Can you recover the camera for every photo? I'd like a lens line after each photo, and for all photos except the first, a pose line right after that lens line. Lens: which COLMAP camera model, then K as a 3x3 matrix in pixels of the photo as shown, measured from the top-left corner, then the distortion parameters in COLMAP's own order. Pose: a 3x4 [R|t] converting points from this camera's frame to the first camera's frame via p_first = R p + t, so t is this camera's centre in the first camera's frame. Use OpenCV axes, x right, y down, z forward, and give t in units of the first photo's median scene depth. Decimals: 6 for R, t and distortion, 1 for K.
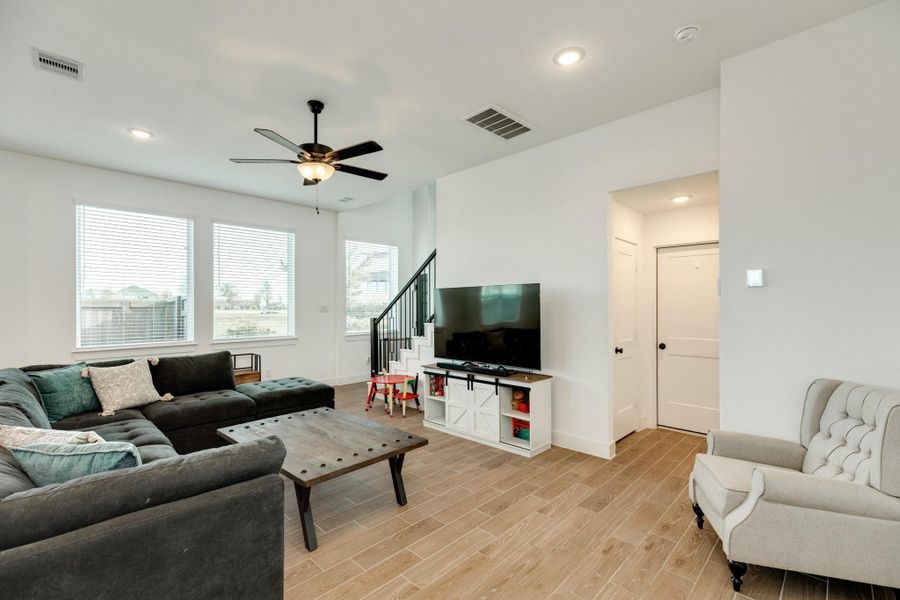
lens RADIAL K [[395.4, 0, 451.6], [0, 395.4, 309.4], [0, 0, 1]] dist [-0.000569, -0.000077]
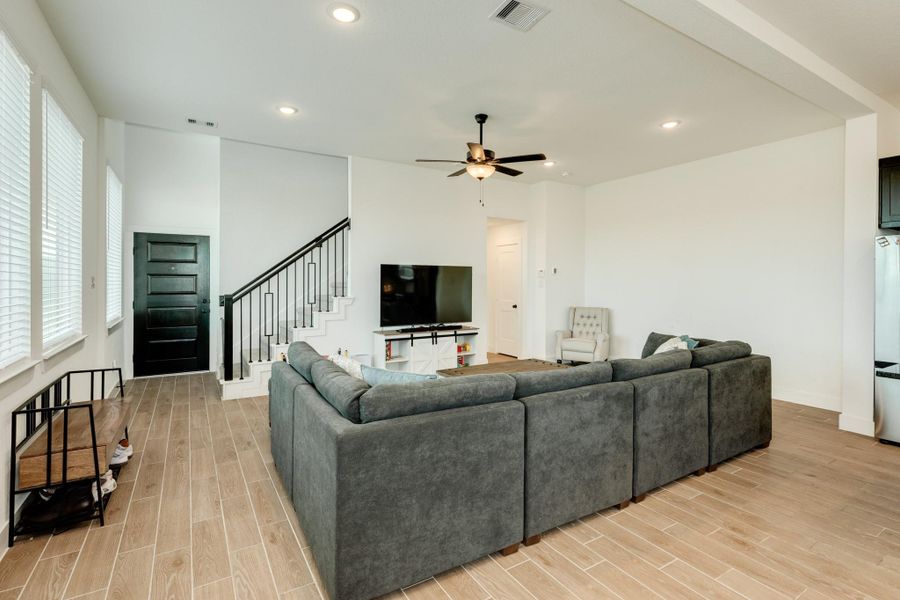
lens RADIAL K [[427.3, 0, 447.6], [0, 427.3, 282.7], [0, 0, 1]] dist [0.003412, 0.000505]
pose [[0.258761, 0.004382, 0.965932, -1.297970], [0.001465, 0.999987, -0.004929, 0.007841], [-0.965940, 0.002691, 0.258751, 0.594888]]
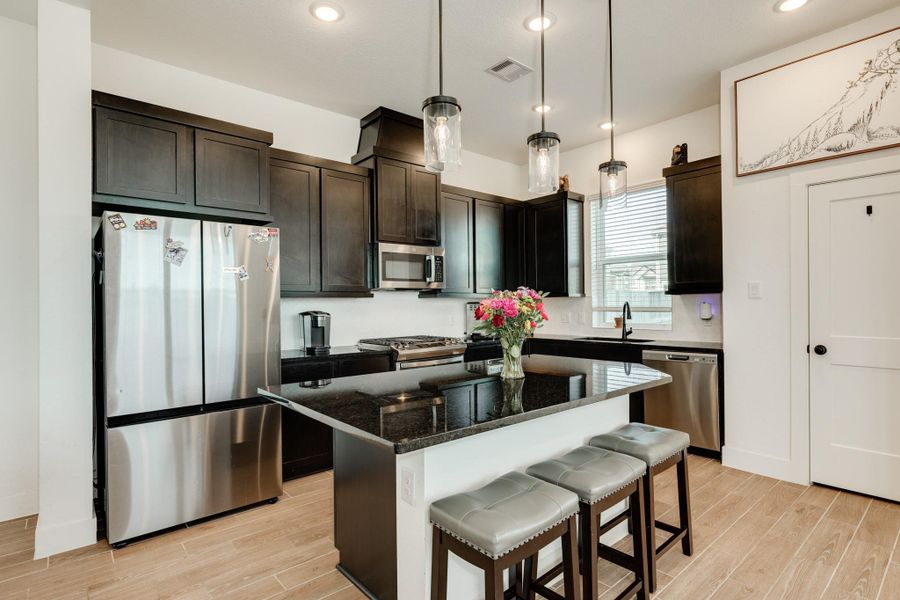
lens RADIAL K [[454.6, 0, 449.3], [0, 454.6, 303.3], [0, 0, 1]] dist [-0.001368, 0.000753]
pose [[-0.994782, 0.014397, 0.100998, -0.701974], [0.014577, 0.999893, 0.001038, 0.026892], [-0.100972, 0.002505, -0.994886, 0.490437]]
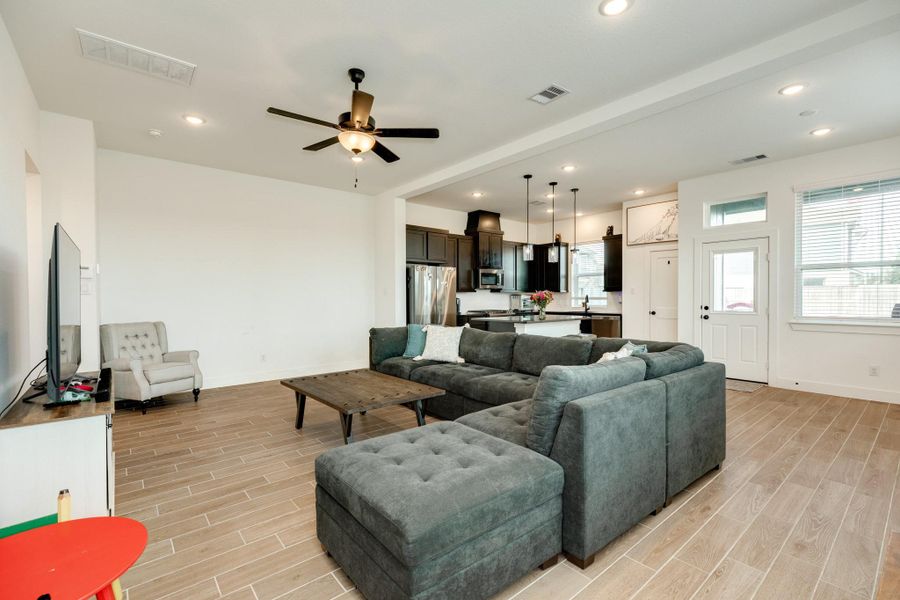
lens RADIAL K [[401.8, 0, 448.8], [0, 401.8, 303.0], [0, 0, 1]] dist [0.005567, 0.000248]
pose [[-0.993401, 0.005819, 0.114549, -0.535273], [0.008162, 0.999767, 0.019999, 0.025397], [-0.114406, 0.020801, -0.993216, 1.550793]]
